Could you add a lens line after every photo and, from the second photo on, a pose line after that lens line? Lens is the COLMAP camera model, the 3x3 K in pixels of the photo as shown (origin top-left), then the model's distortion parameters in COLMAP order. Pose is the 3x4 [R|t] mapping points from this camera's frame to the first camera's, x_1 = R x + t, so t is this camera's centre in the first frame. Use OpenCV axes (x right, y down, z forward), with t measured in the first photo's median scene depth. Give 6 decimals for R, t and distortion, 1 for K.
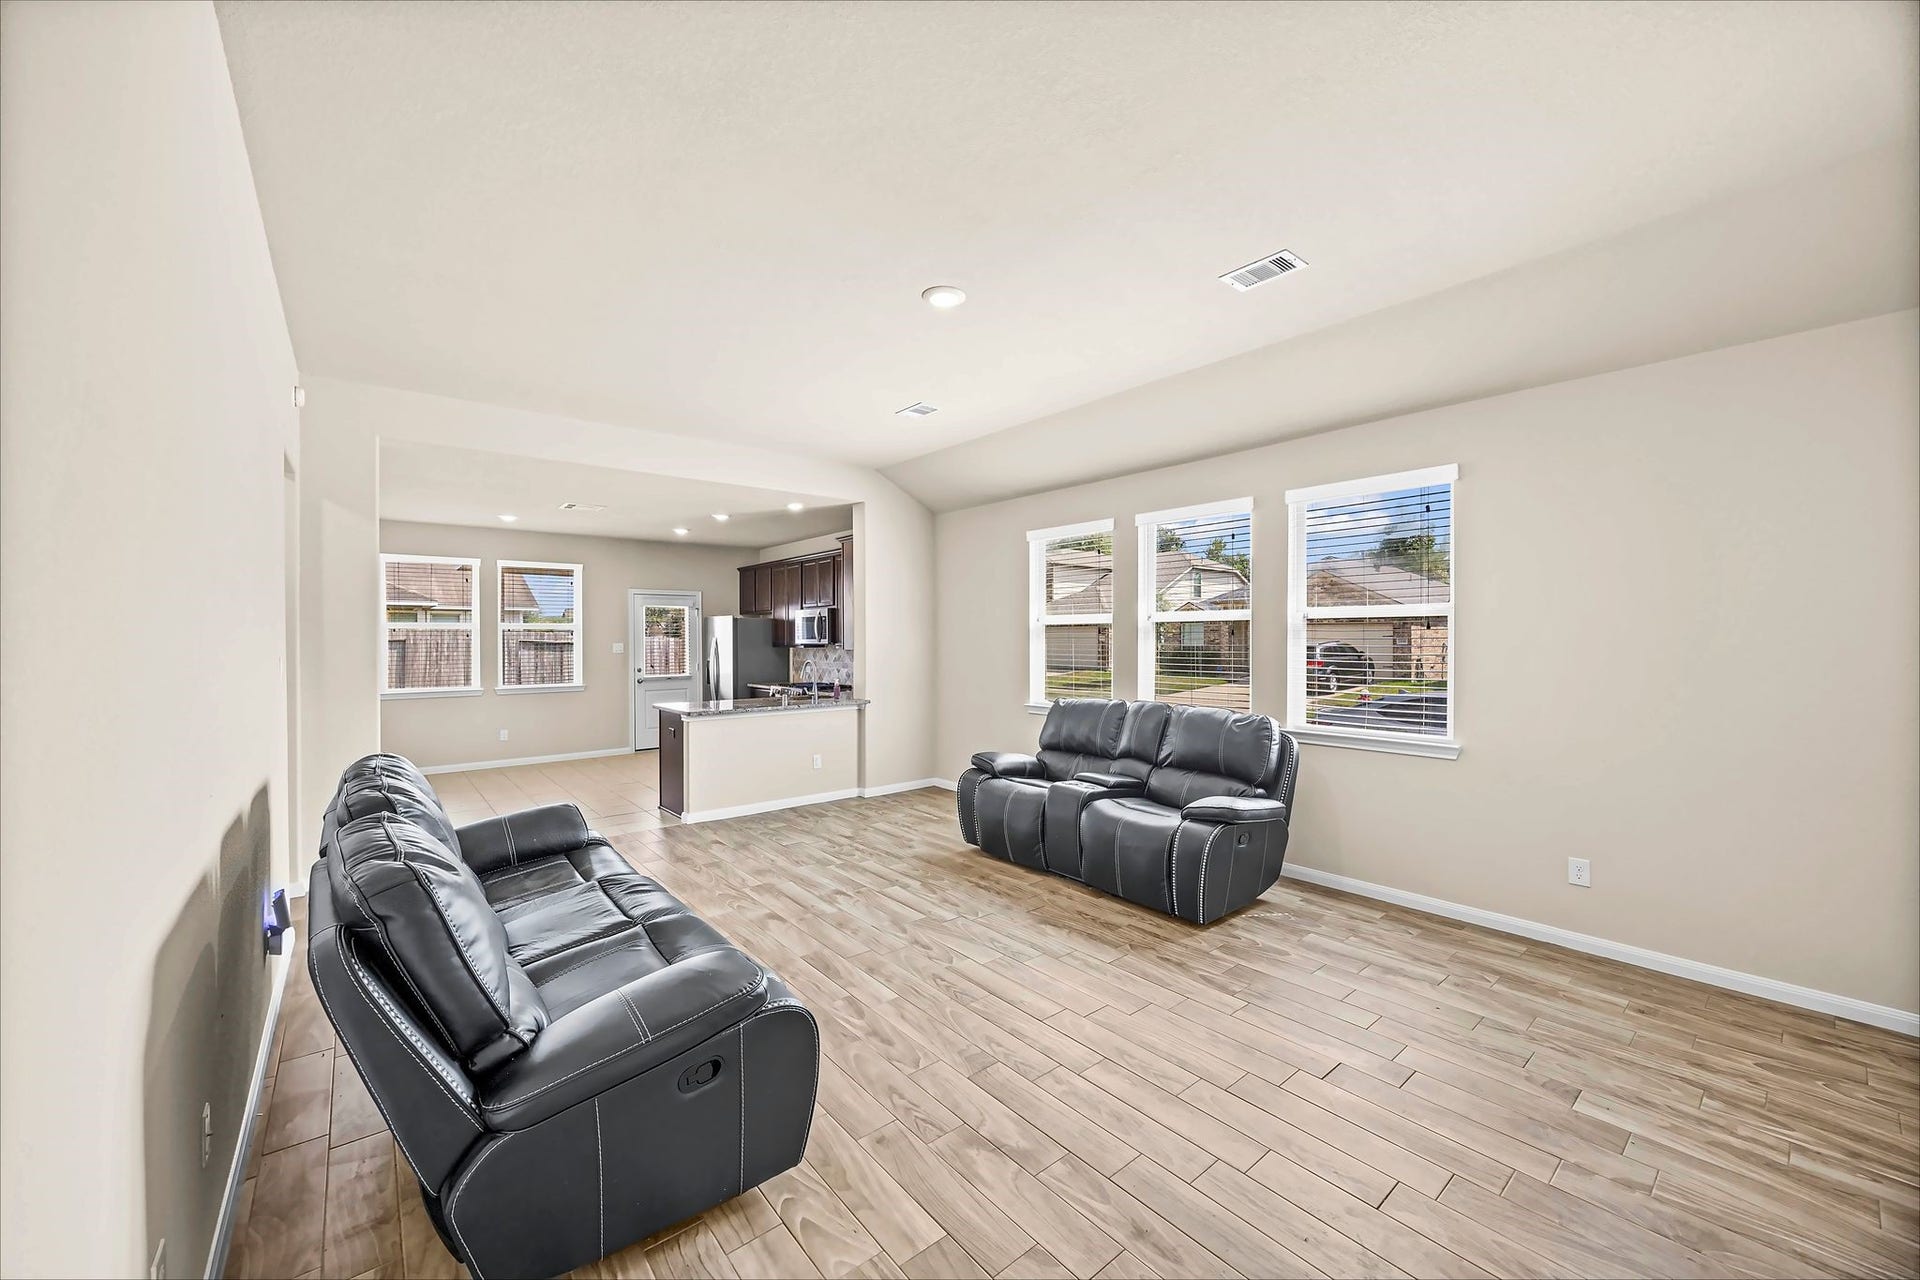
lens RADIAL K [[726.0, 0, 955.4], [0, 726.0, 631.7], [0, 0, 1]] dist [0.000923, 0.000044]
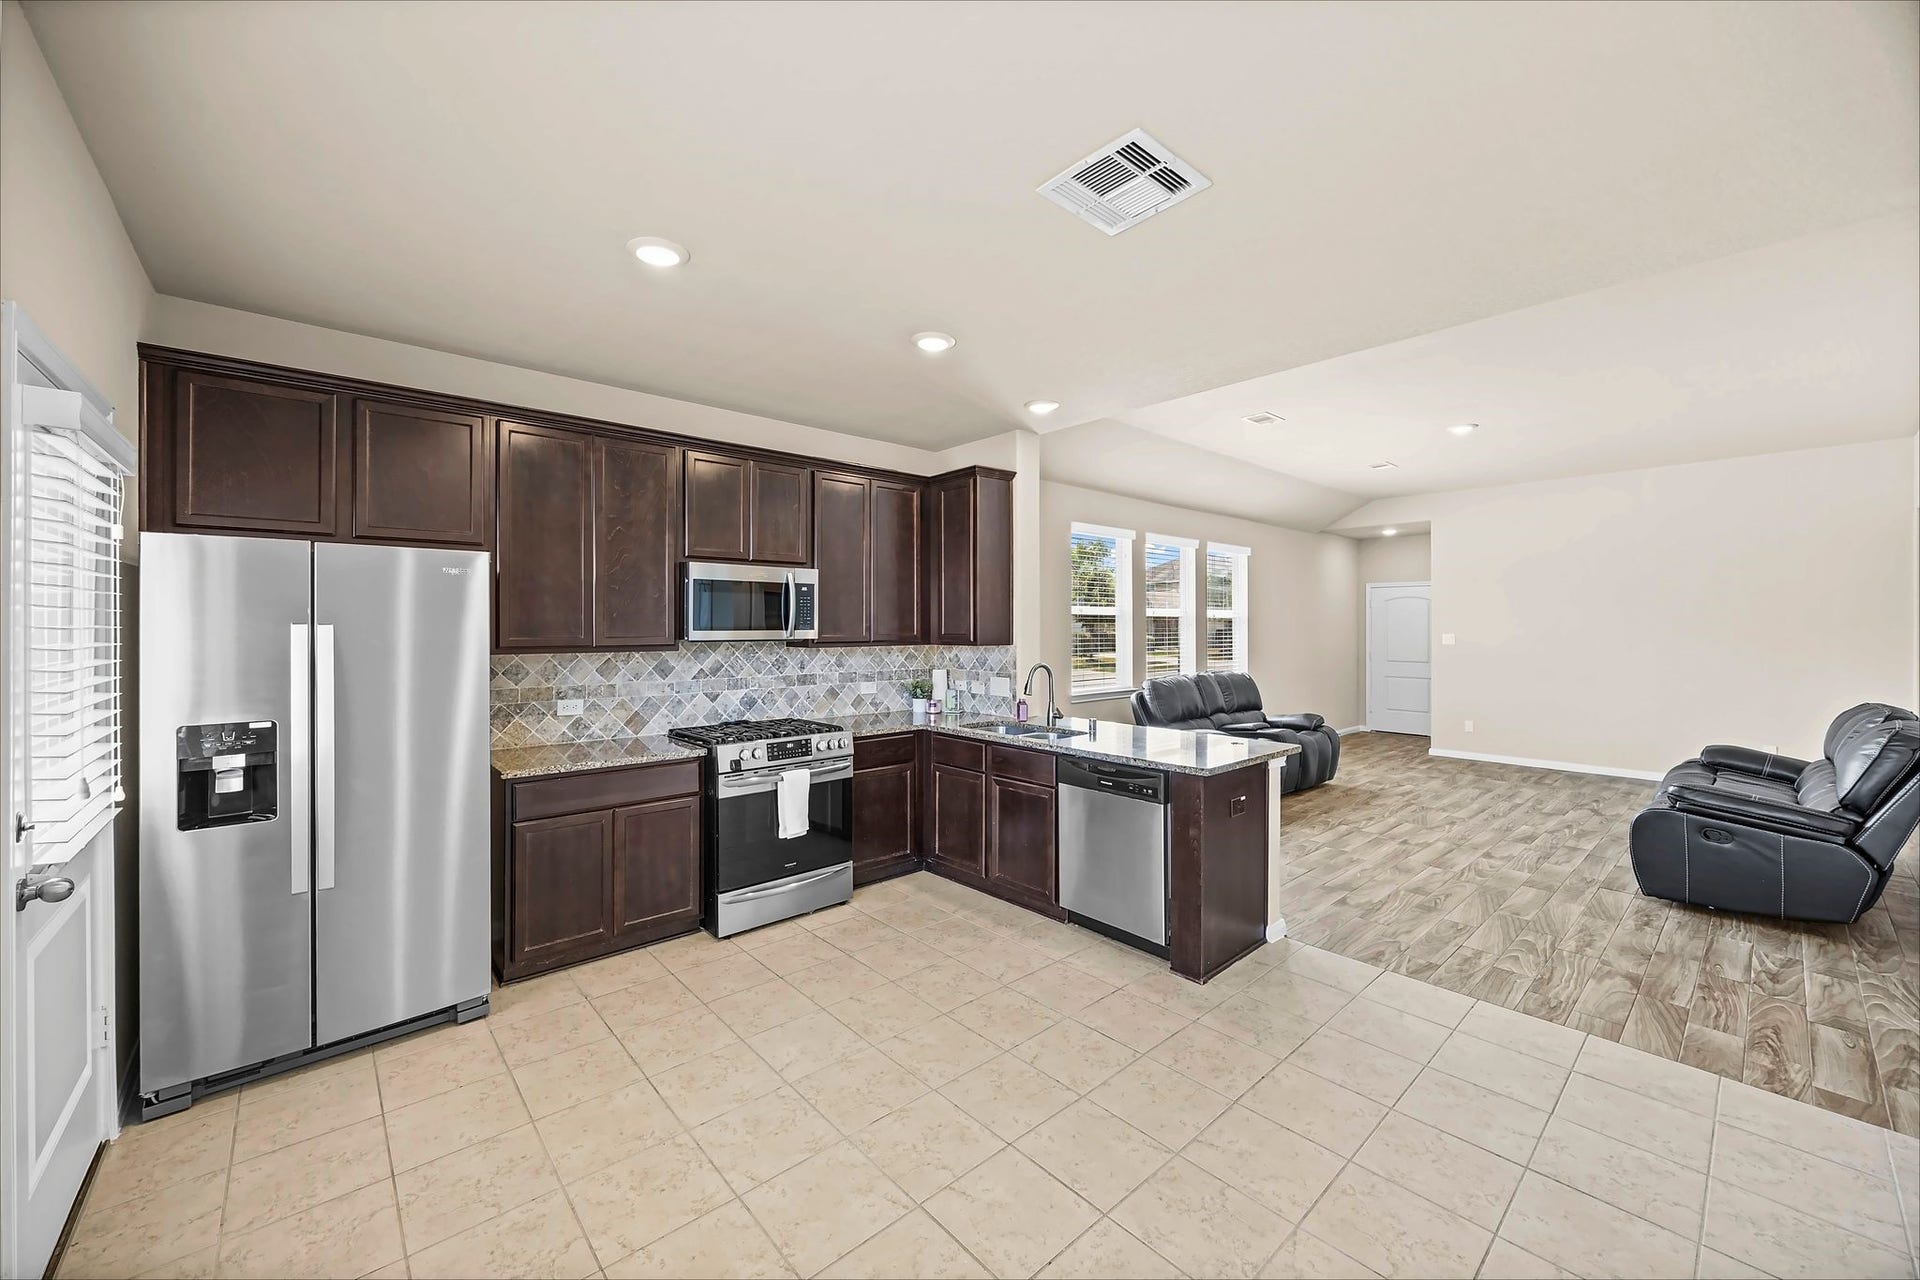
lens RADIAL K [[726.0, 0, 955.4], [0, 726.0, 631.7], [0, 0, 1]] dist [0.000923, 0.000044]
pose [[-0.034263, -0.013179, 0.999326, -1.275804], [-0.017425, 0.999769, 0.012588, 0.005459], [-0.999261, -0.016982, -0.034485, 1.712133]]
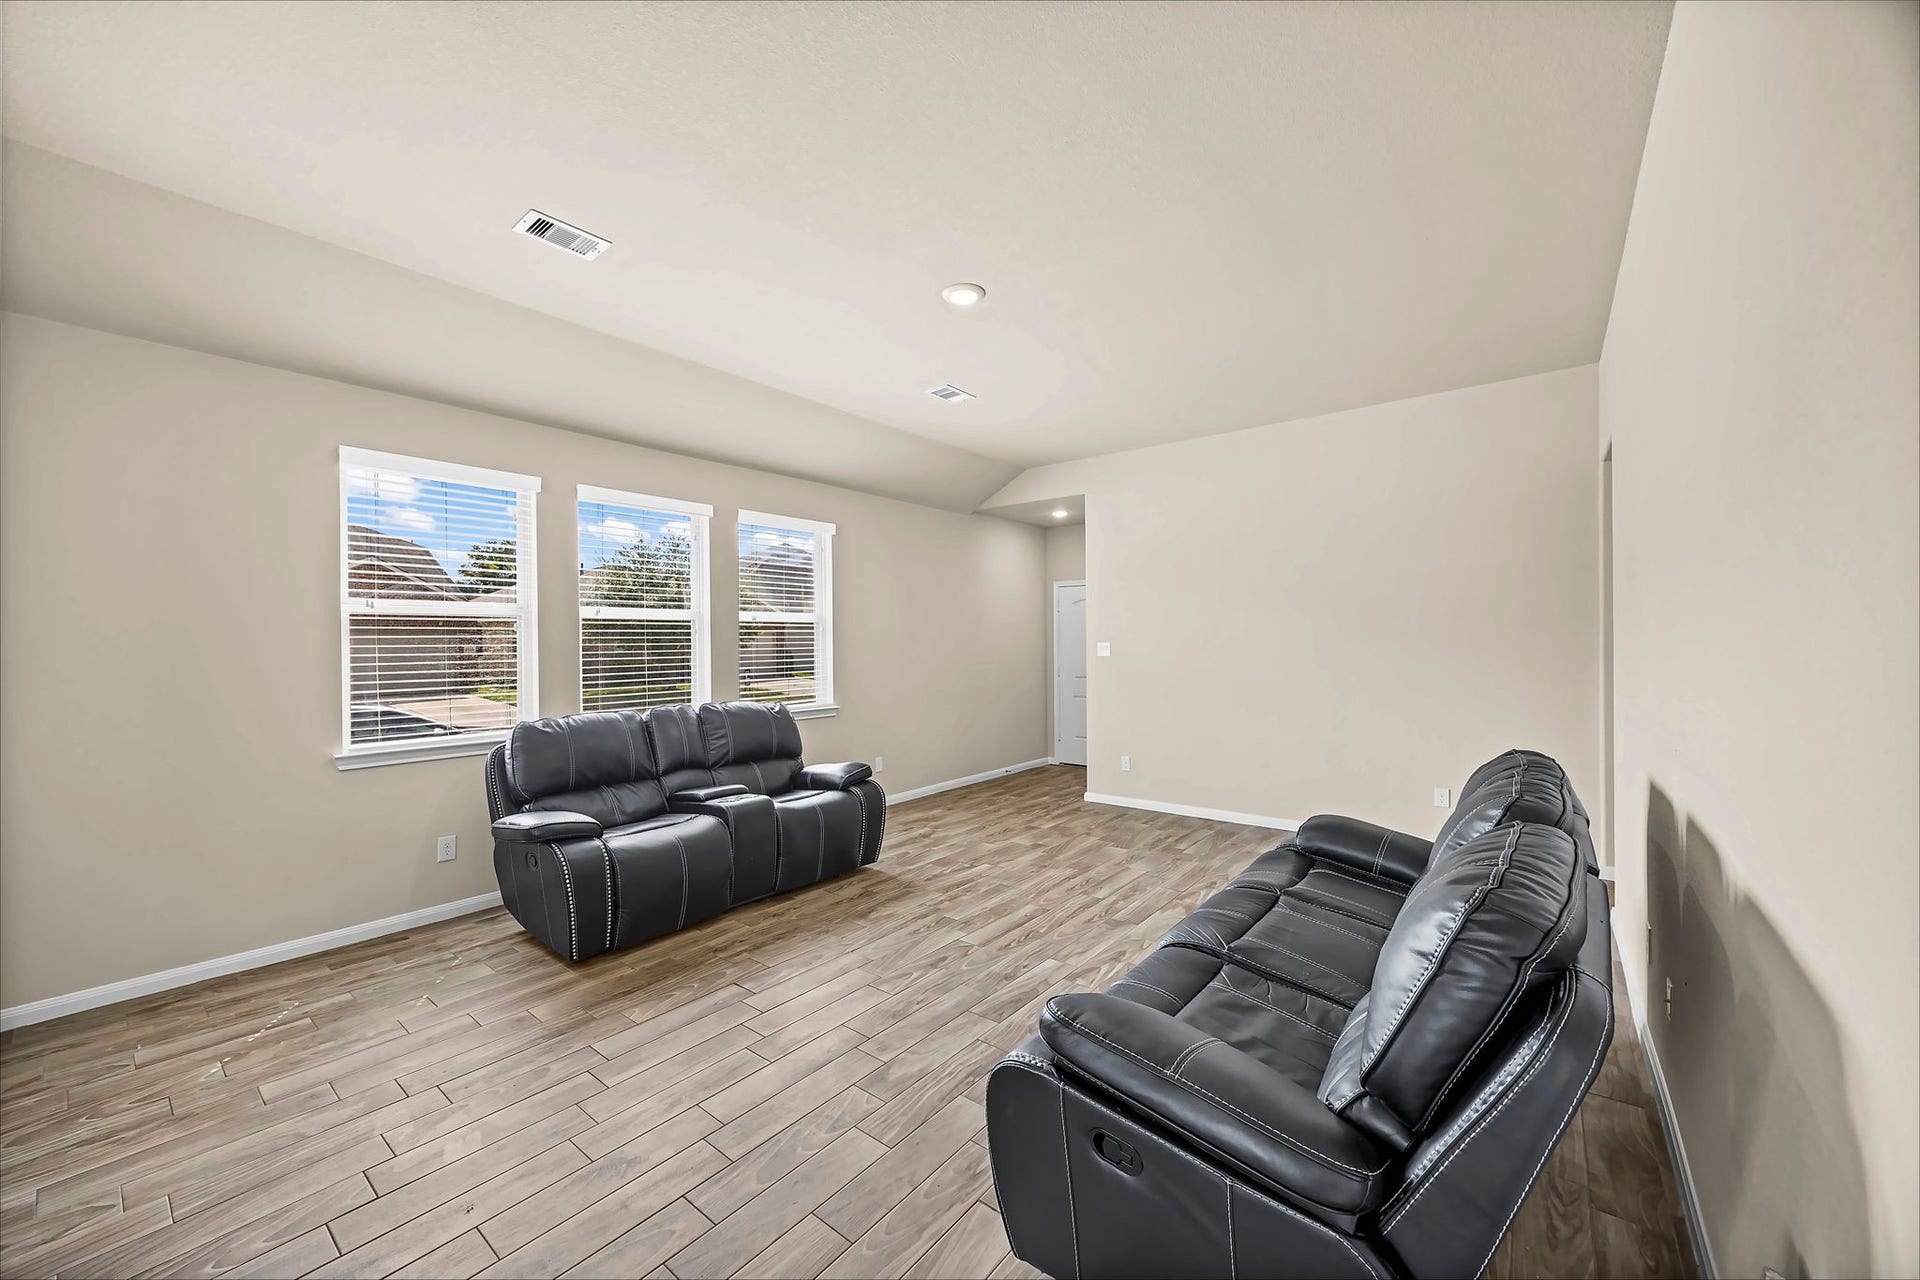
lens RADIAL K [[702.2, 0, 964.8], [0, 702.2, 645.7], [0, 0, 1]] dist [-0.000597, -0.000061]
pose [[-0.196279, -0.006823, 0.980524, -0.748244], [-0.006858, 0.999961, 0.005586, 0.014211], [-0.980524, -0.005628, -0.196318, 0.913717]]
